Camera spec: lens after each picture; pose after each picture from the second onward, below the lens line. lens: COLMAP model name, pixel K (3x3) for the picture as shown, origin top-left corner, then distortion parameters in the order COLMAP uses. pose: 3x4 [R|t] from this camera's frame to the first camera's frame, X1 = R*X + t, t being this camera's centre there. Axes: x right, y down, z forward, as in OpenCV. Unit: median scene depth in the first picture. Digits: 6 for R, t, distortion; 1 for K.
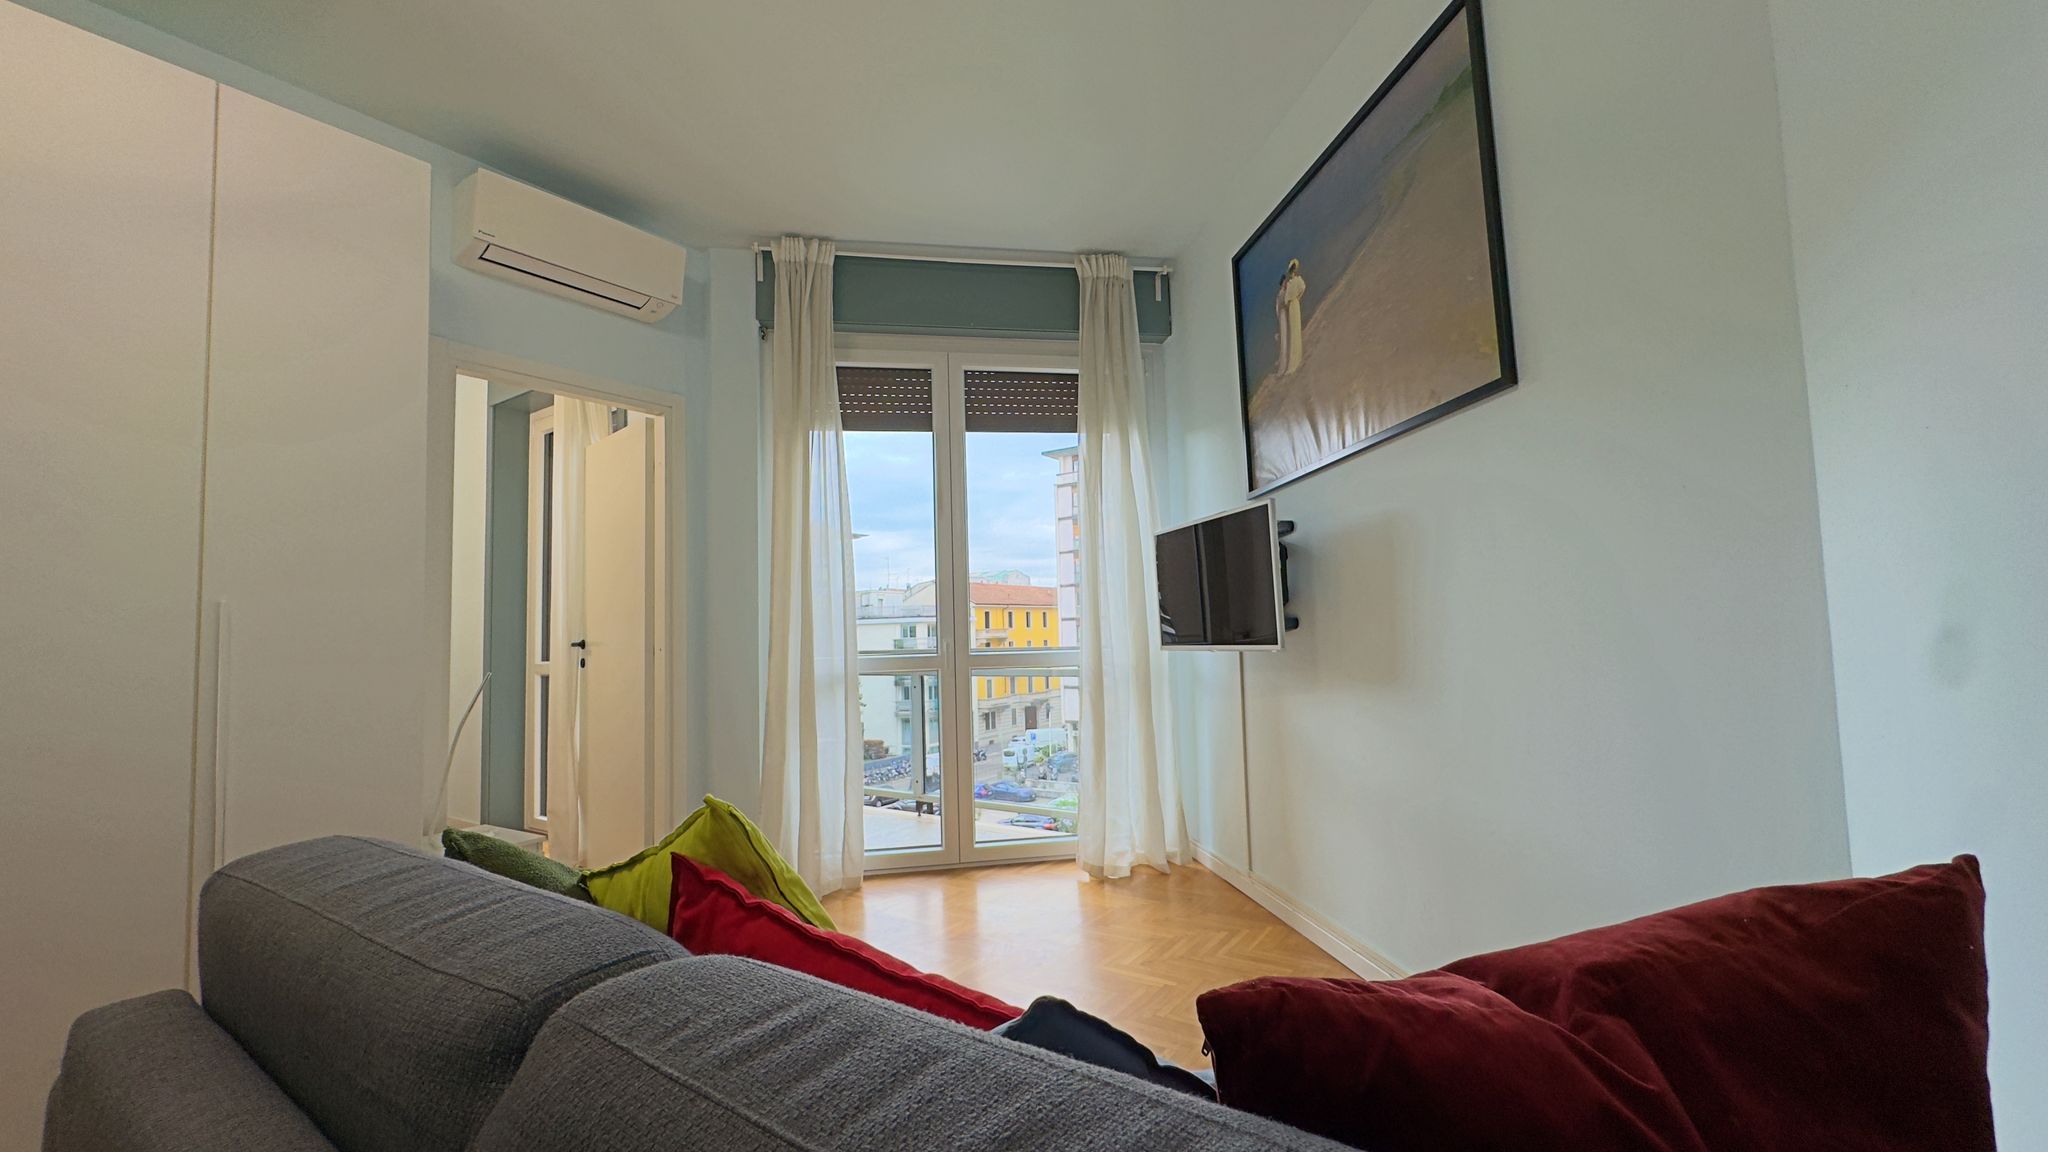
lens RADIAL K [[819.7, 0, 1019.0], [0, 819.7, 574.0], [0, 0, 1]] dist [-0.000596, -0.000029]
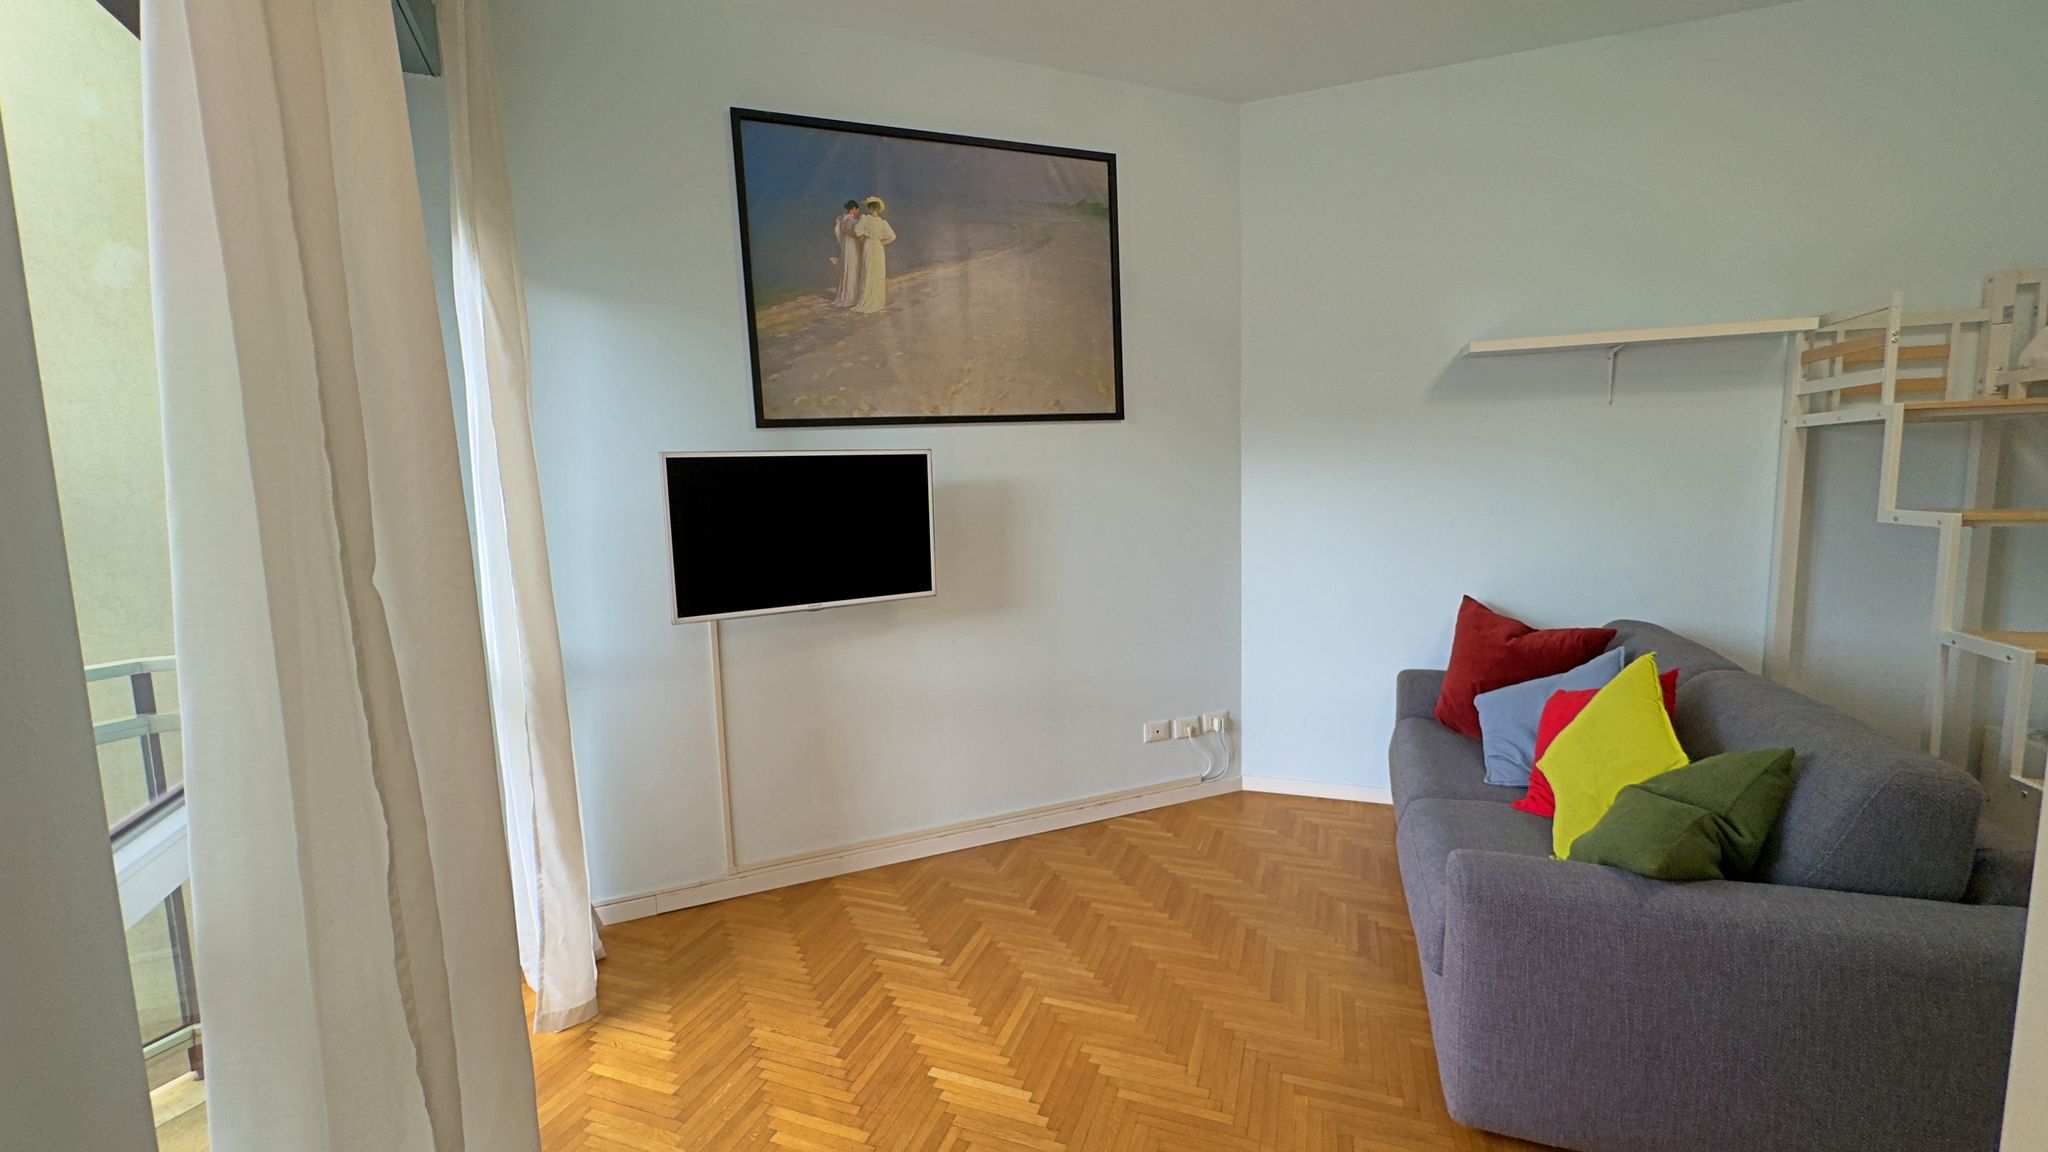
lens RADIAL K [[847.7, 0, 1021.0], [0, 847.7, 572.9], [0, 0, 1]] dist [-0.001408, -0.000290]
pose [[-0.255817, -0.068453, 0.964299, -0.559620], [-0.035794, 0.997477, 0.061313, -0.005585], [-0.966062, -0.018831, -0.257621, 0.855131]]
